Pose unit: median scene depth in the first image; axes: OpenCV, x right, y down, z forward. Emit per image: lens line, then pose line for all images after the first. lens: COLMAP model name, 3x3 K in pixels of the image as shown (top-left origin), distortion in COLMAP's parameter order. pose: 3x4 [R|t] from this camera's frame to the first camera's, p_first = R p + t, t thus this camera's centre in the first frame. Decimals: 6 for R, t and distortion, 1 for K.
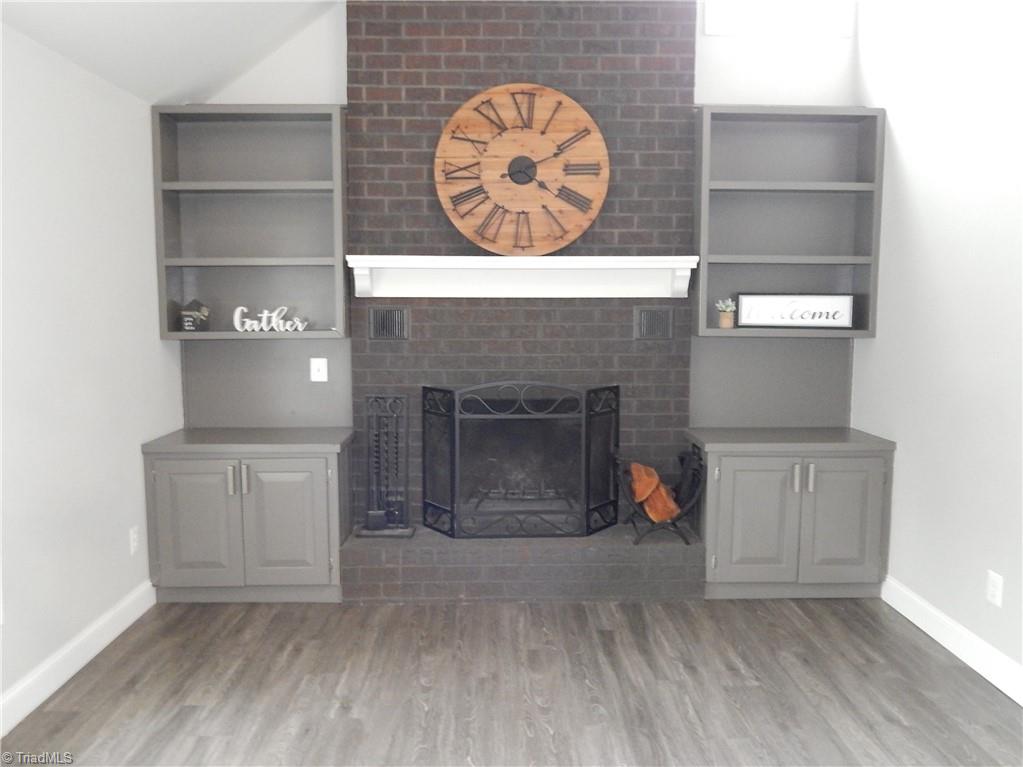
lens RADIAL K [[733.0, 0, 505.9], [0, 733.0, 369.7], [0, 0, 1]] dist [-0.005721, 0.000993]
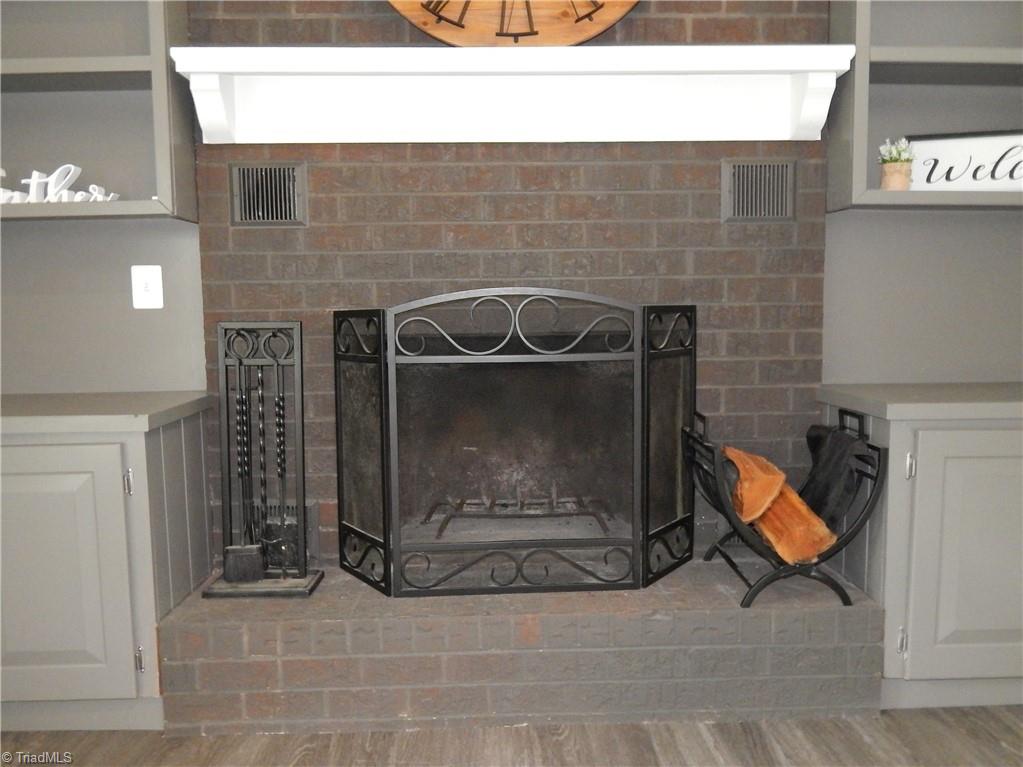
lens RADIAL K [[733.0, 0, 505.9], [0, 733.0, 369.7], [0, 0, 1]] dist [-0.005721, 0.000993]
pose [[0.999873, -0.013069, 0.009151, 0.008064], [0.013097, 0.999910, -0.002943, 0.070482], [-0.009111, 0.003063, 0.999954, 0.469776]]
